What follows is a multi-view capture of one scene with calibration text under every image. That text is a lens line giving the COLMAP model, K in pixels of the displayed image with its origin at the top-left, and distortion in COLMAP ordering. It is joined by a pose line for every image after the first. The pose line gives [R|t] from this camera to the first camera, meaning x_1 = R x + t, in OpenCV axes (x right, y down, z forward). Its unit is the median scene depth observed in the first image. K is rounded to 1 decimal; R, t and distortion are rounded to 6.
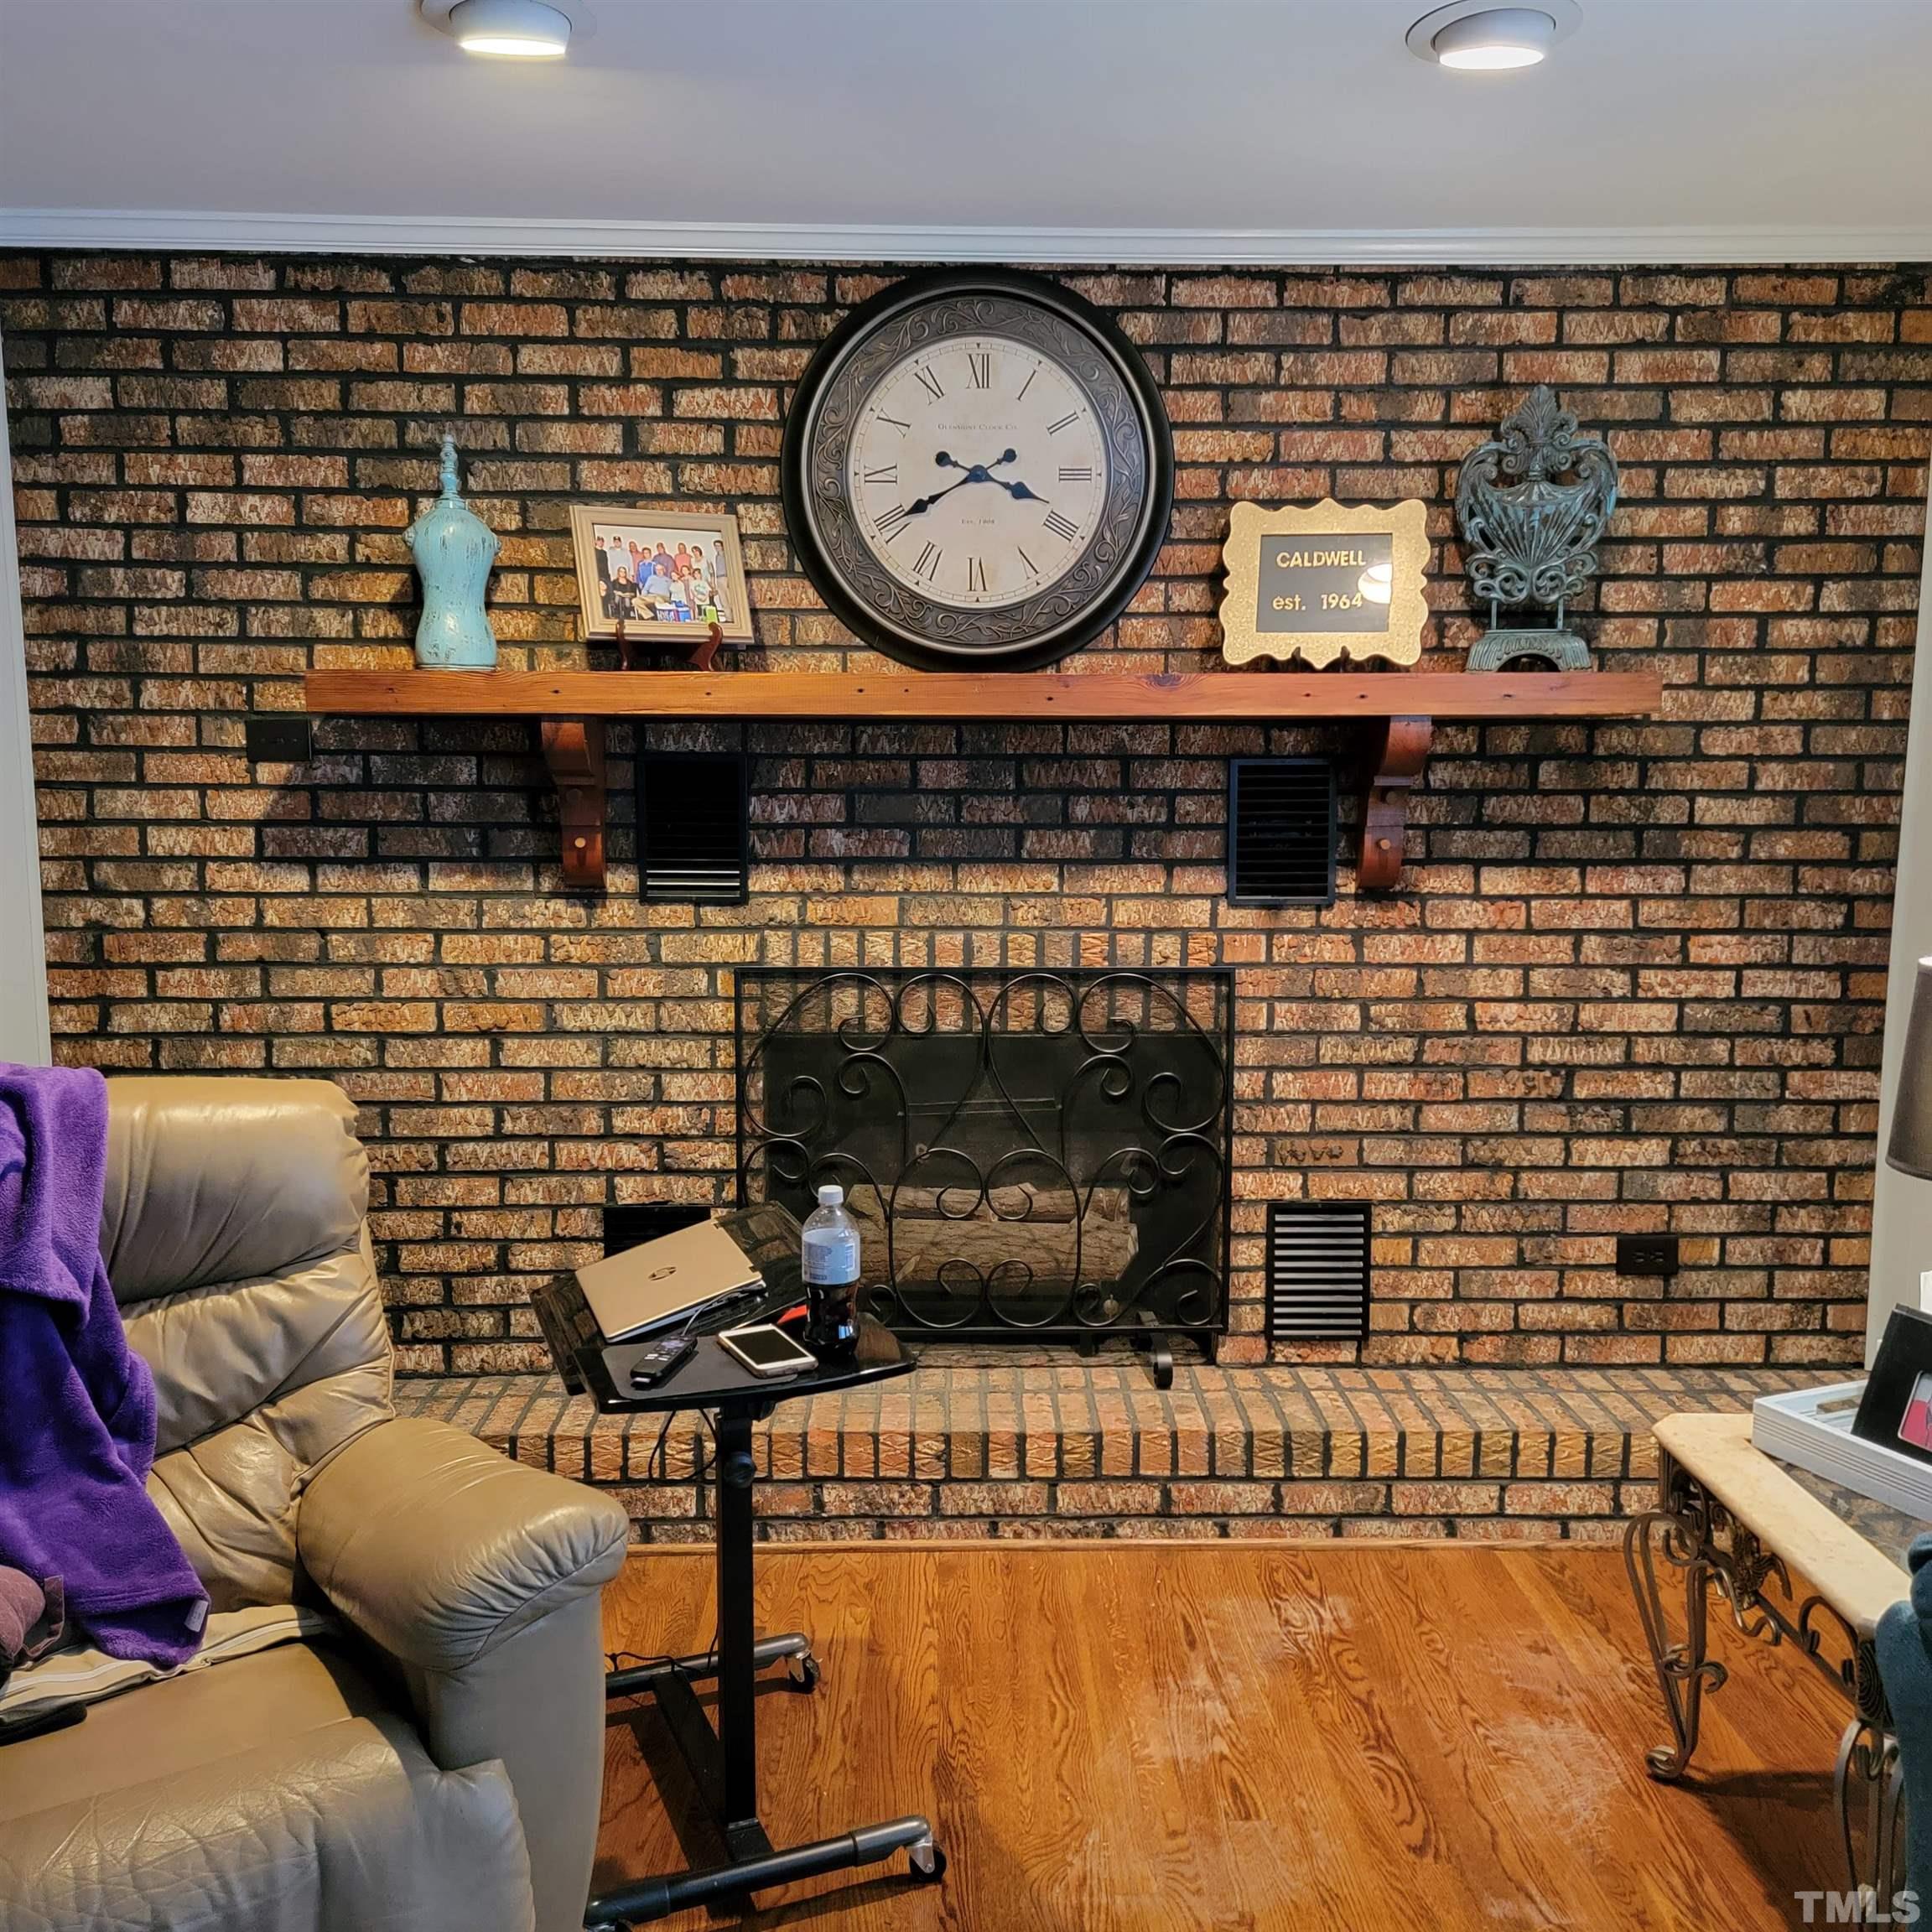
lens RADIAL K [[1740.3, 0, 993.5], [0, 1740.3, 985.6], [0, 0, 1]] dist [0.100257, -0.098846]
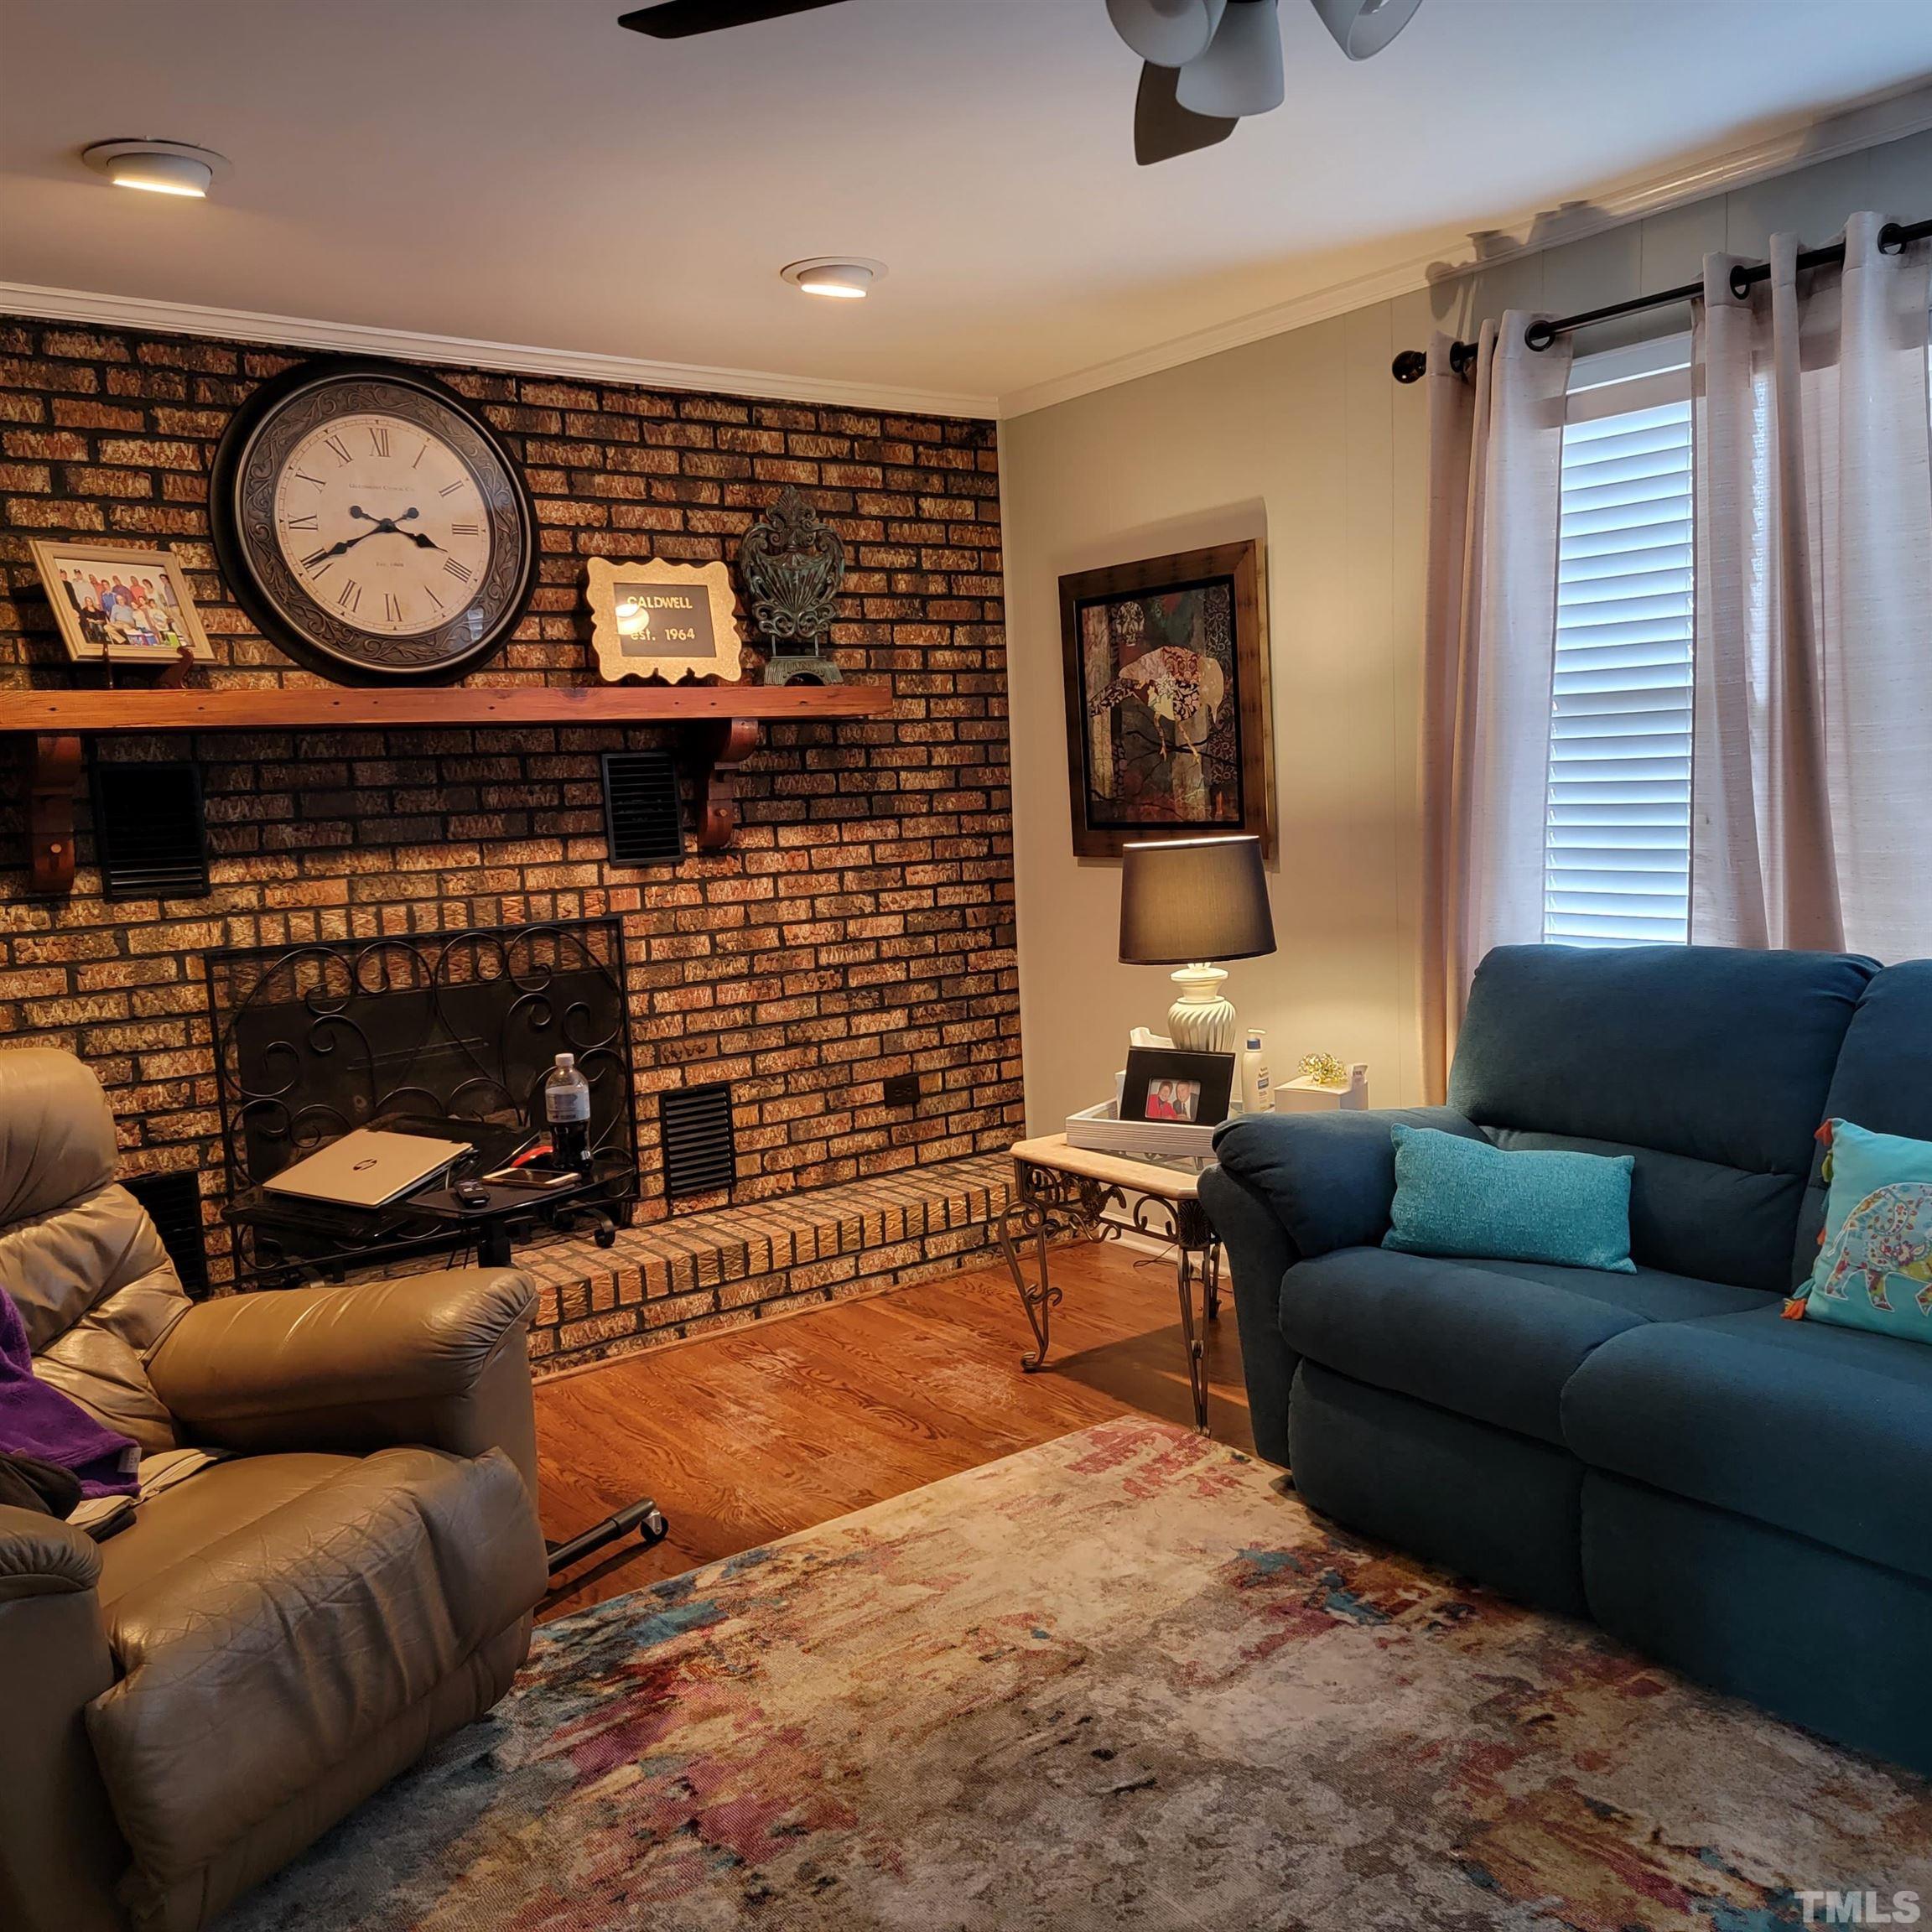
lens RADIAL K [[1740.3, 0, 993.5], [0, 1740.3, 985.6], [0, 0, 1]] dist [0.100257, -0.098846]
pose [[0.812536, -0.111785, 0.572092, -0.389332], [0.119349, 0.992552, 0.024431, 0.043577], [-0.570562, 0.048428, 0.819826, -0.221329]]
